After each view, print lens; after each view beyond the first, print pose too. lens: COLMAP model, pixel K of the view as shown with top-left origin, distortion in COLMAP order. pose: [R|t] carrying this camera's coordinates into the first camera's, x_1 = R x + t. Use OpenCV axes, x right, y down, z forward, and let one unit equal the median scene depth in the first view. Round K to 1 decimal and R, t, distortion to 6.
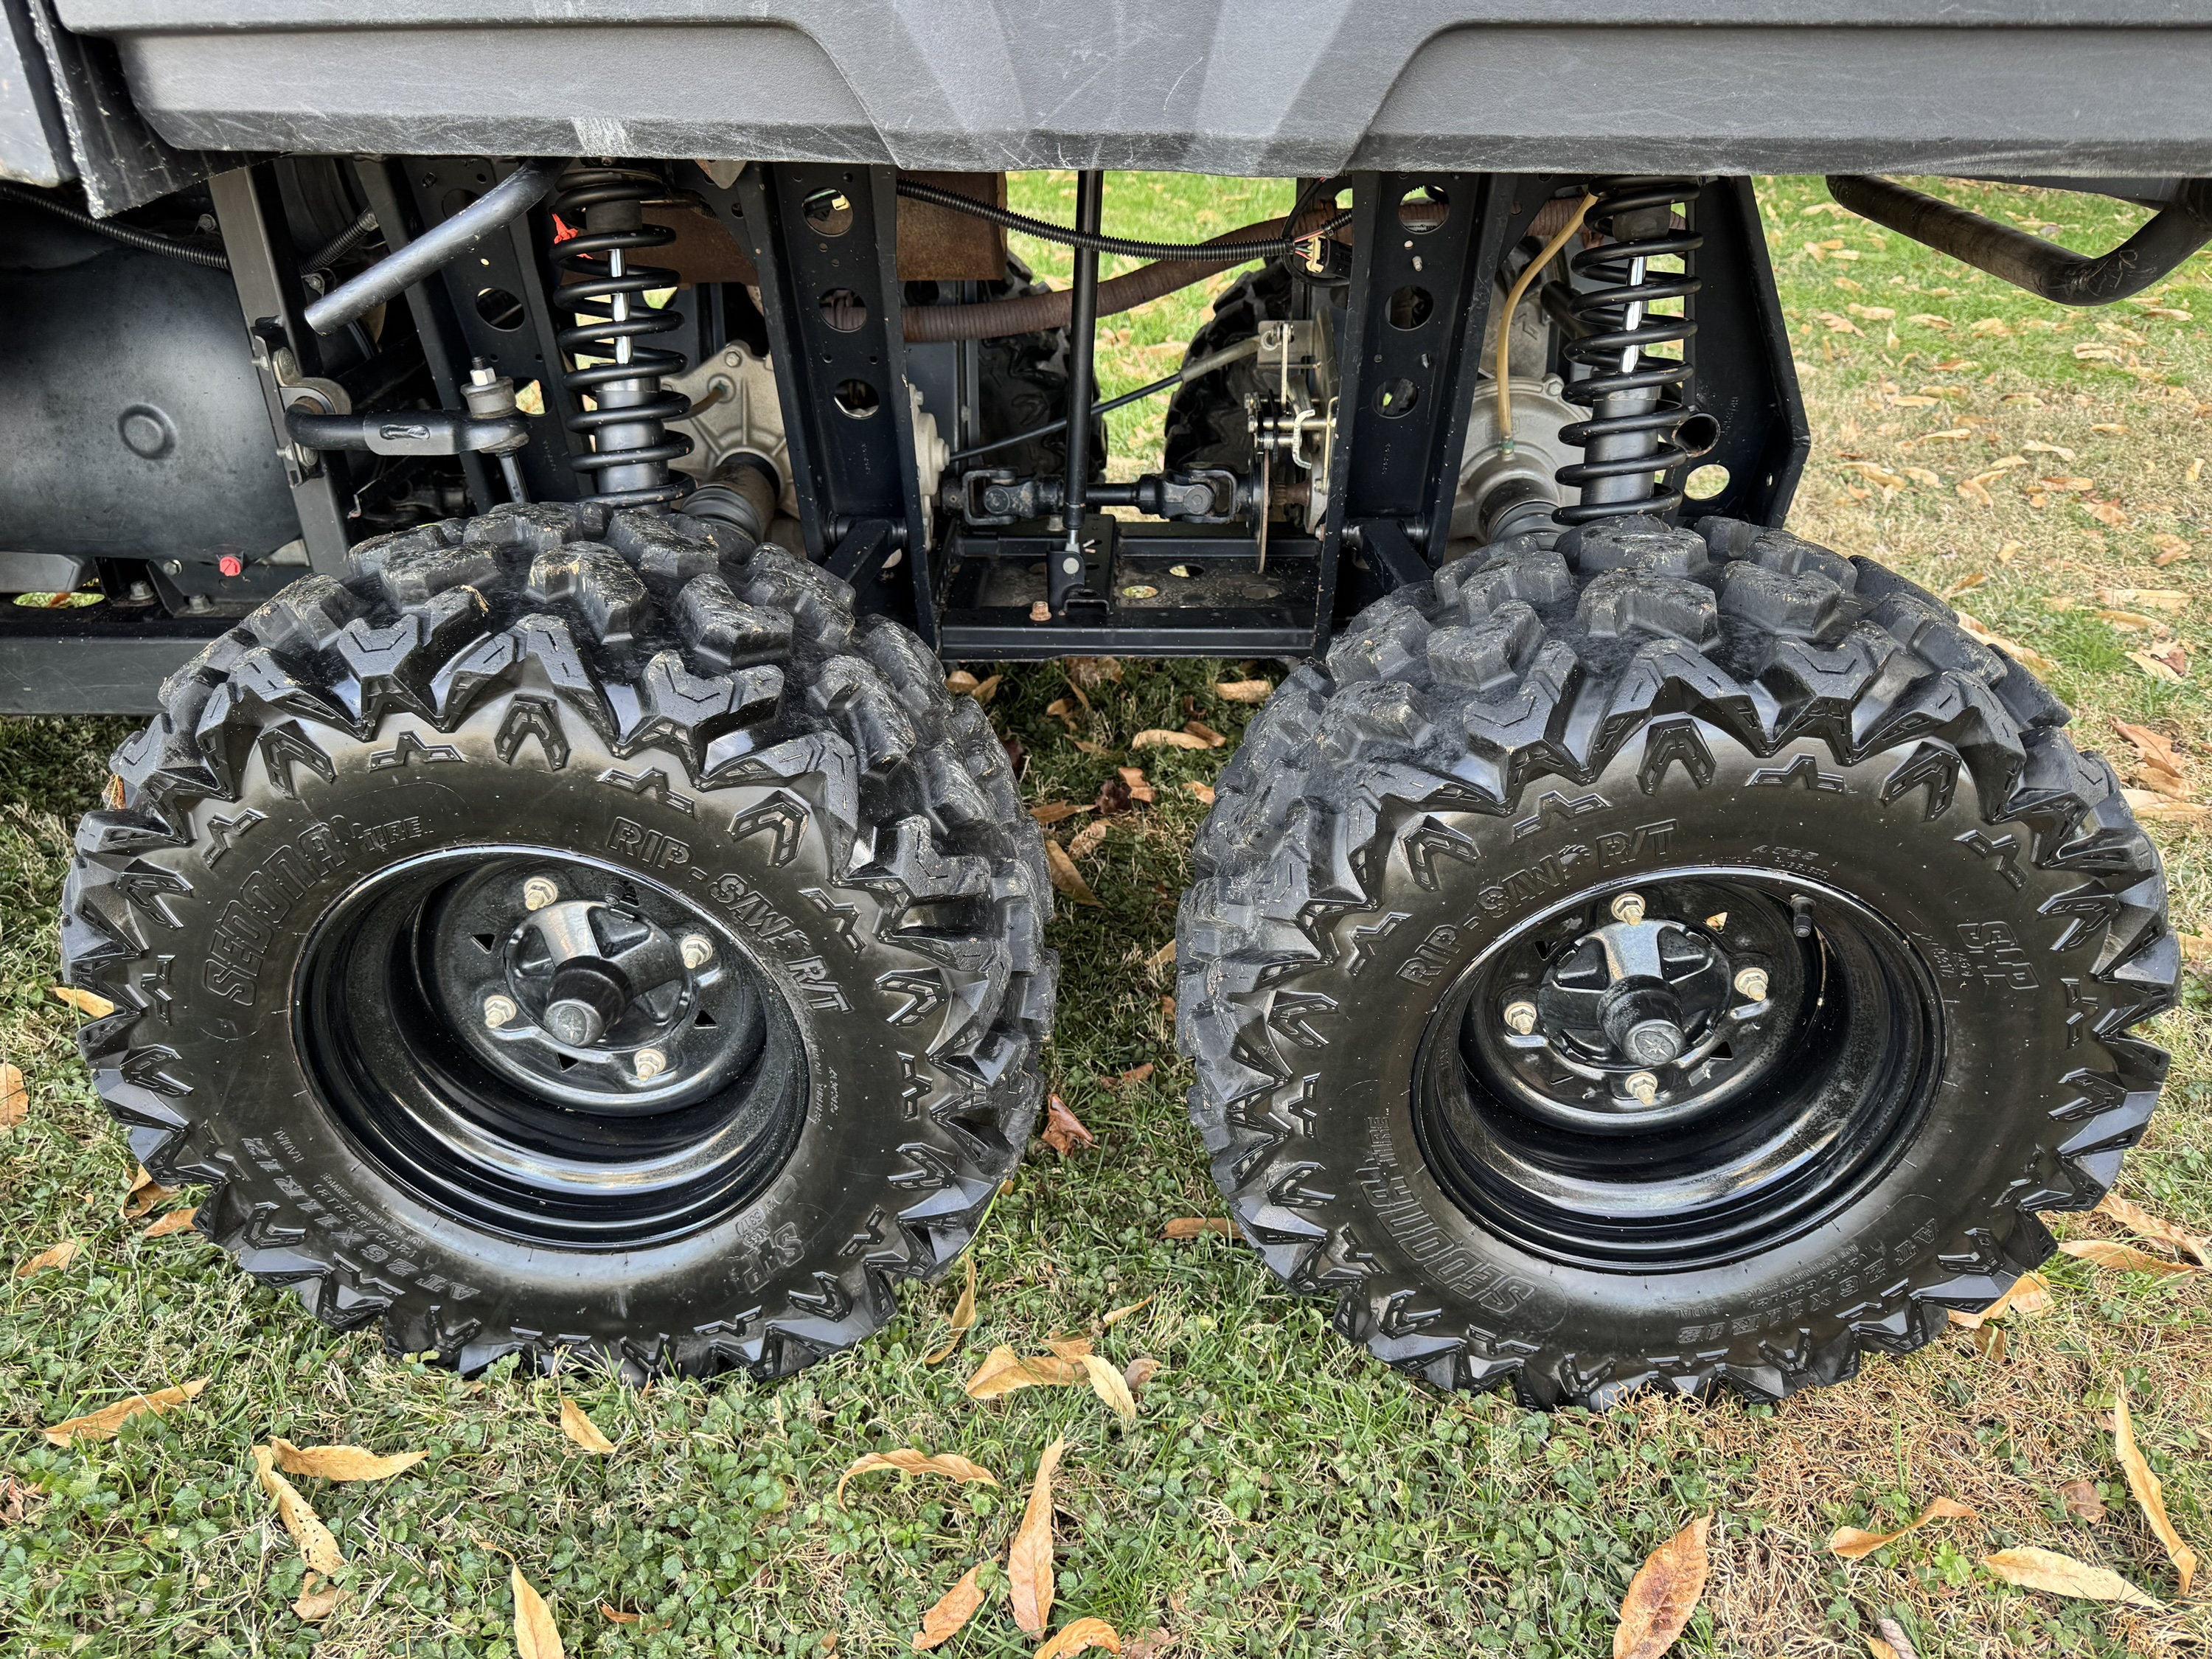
lens RADIAL K [[1570.3, 0, 1104.2], [0, 1570.3, 837.6], [0, 0, 1]] dist [0.048052, -0.071652]
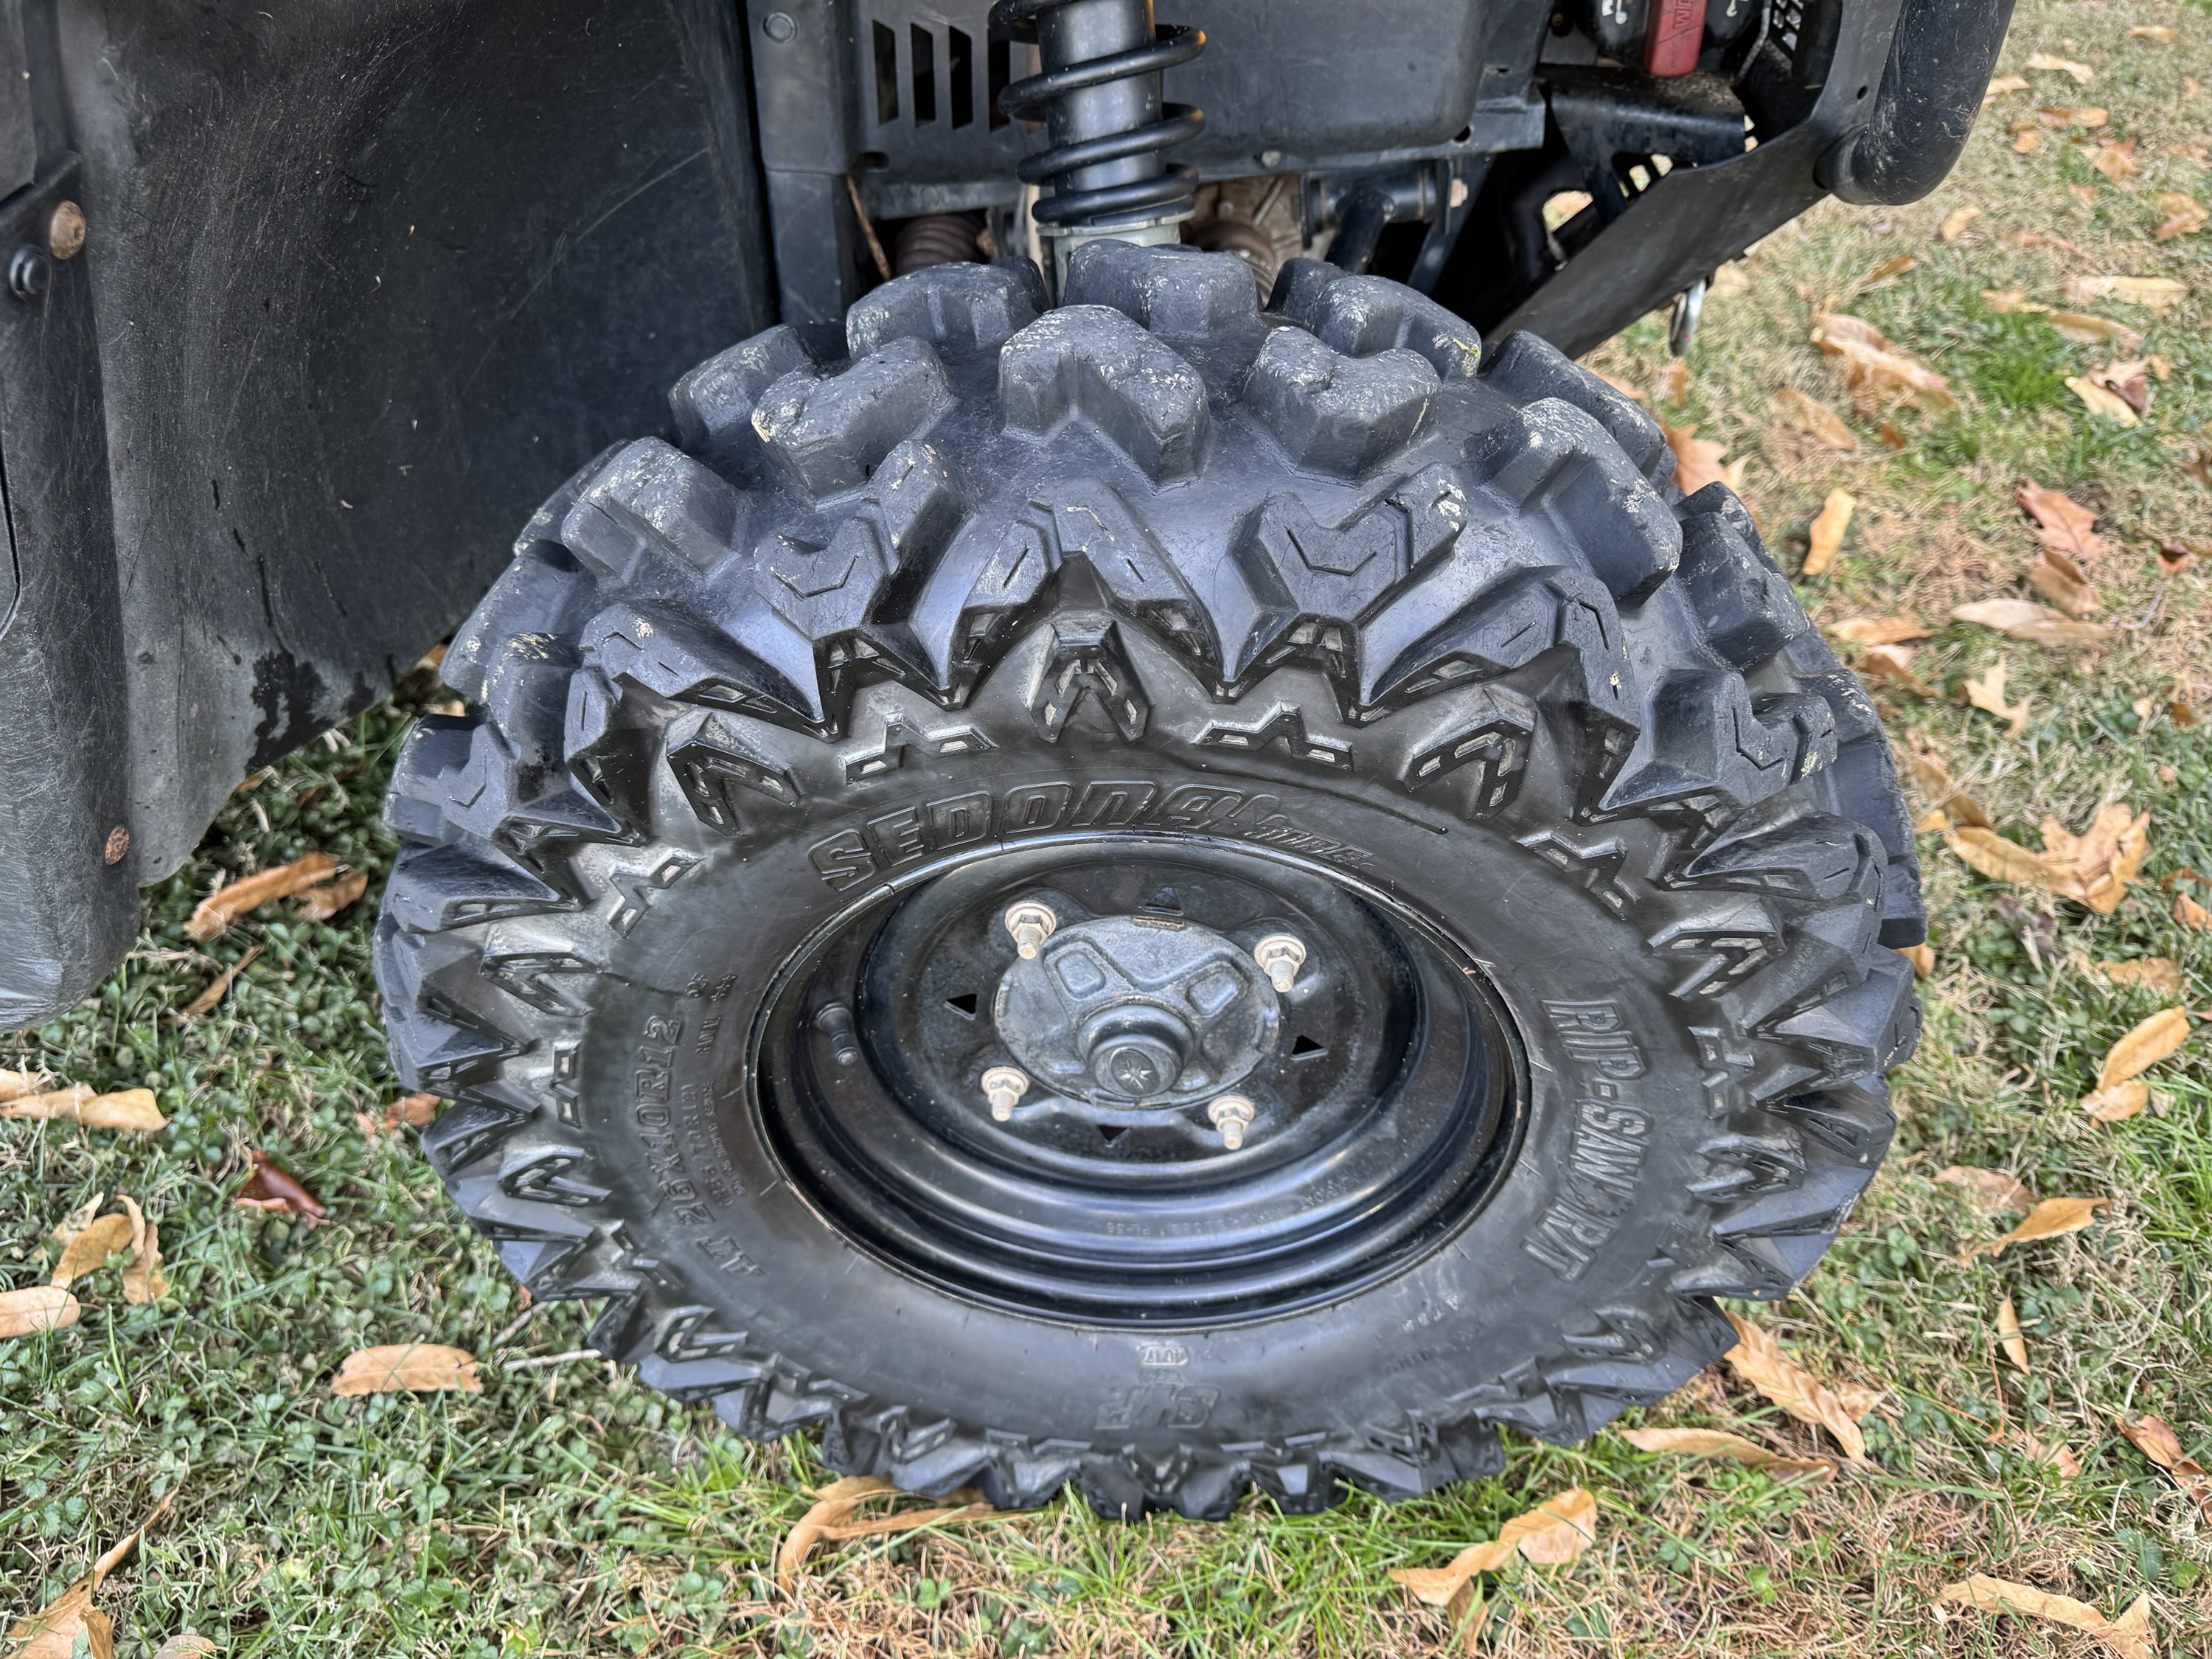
lens RADIAL K [[1576.4, 0, 1111.1], [0, 1576.4, 836.4], [0, 0, 1]] dist [0.036457, -0.047715]
pose [[0.999653, 0.002558, -0.026200, 0.448119], [0.003424, 0.974180, 0.225745, -0.160818], [0.026101, -0.225756, 0.973834, 0.441987]]
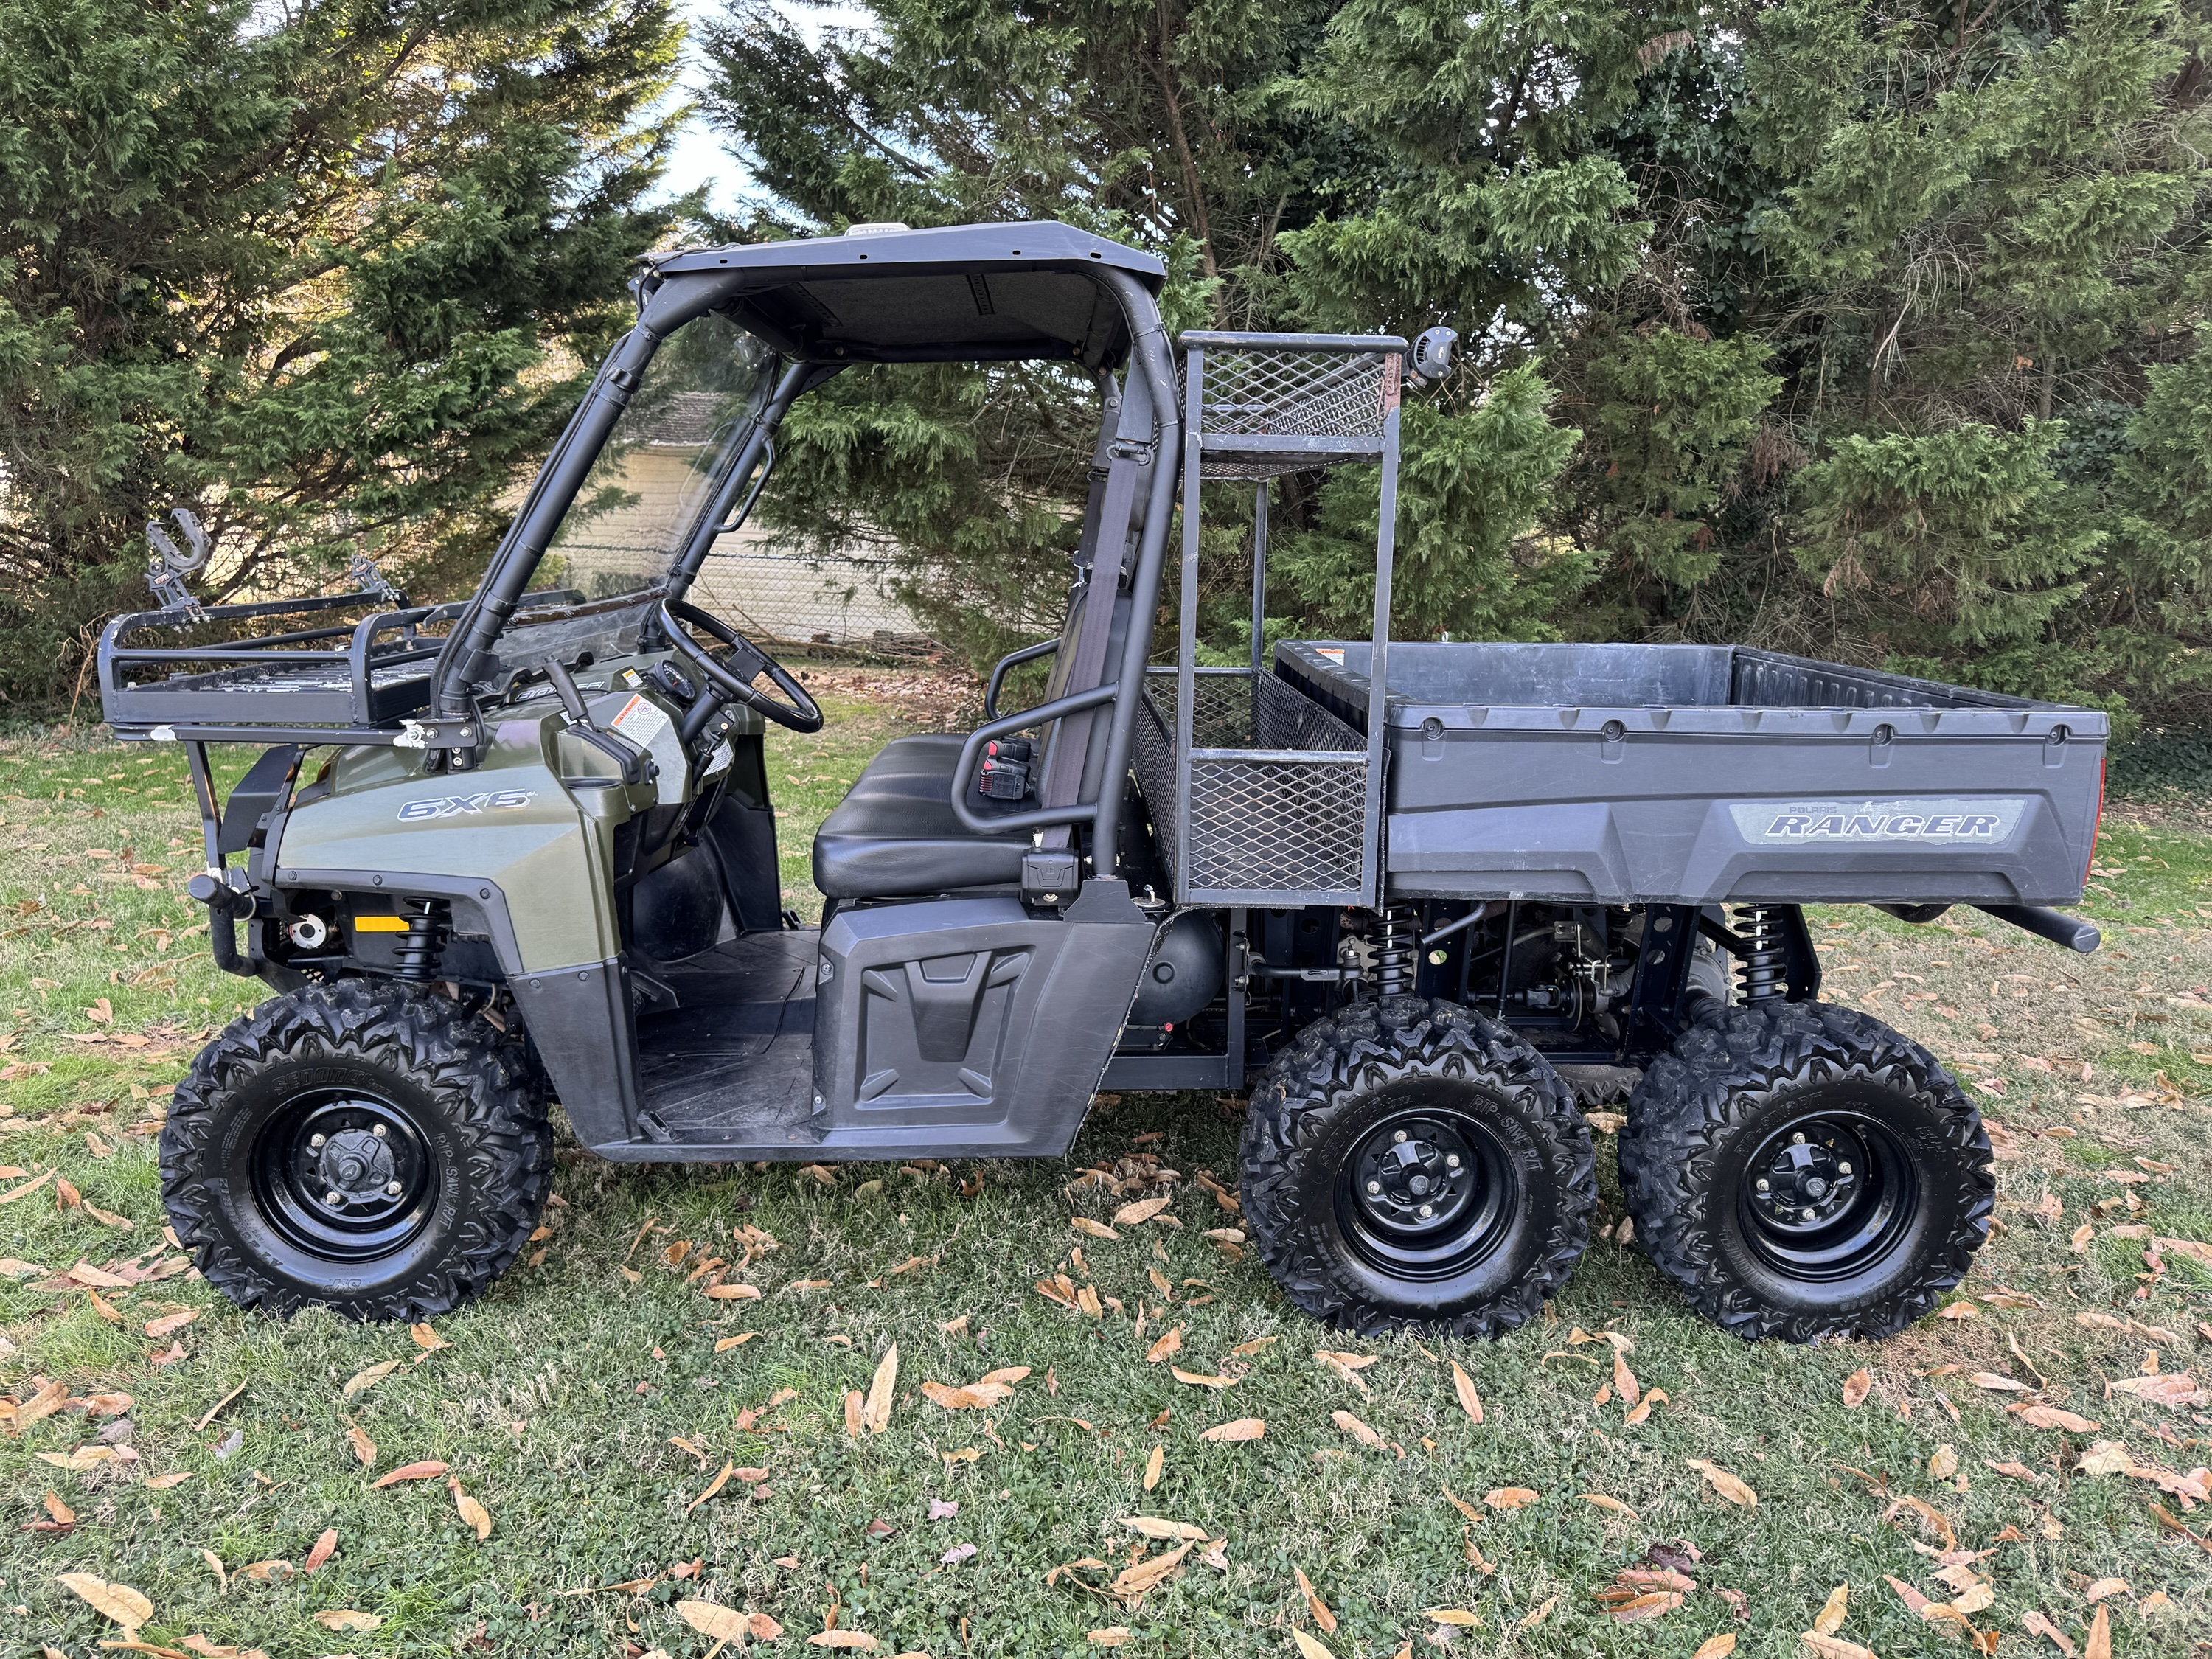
lens RADIAL K [[1538.1, 0, 1095.6], [0, 1538.1, 834.3], [0, 0, 1]] dist [0.022851, -0.024827]
pose [[0.998864, -0.000611, 0.047644, -0.957670], [0.016258, 0.944275, -0.328754, 0.383880], [-0.044788, 0.329156, 0.943213, -1.560901]]
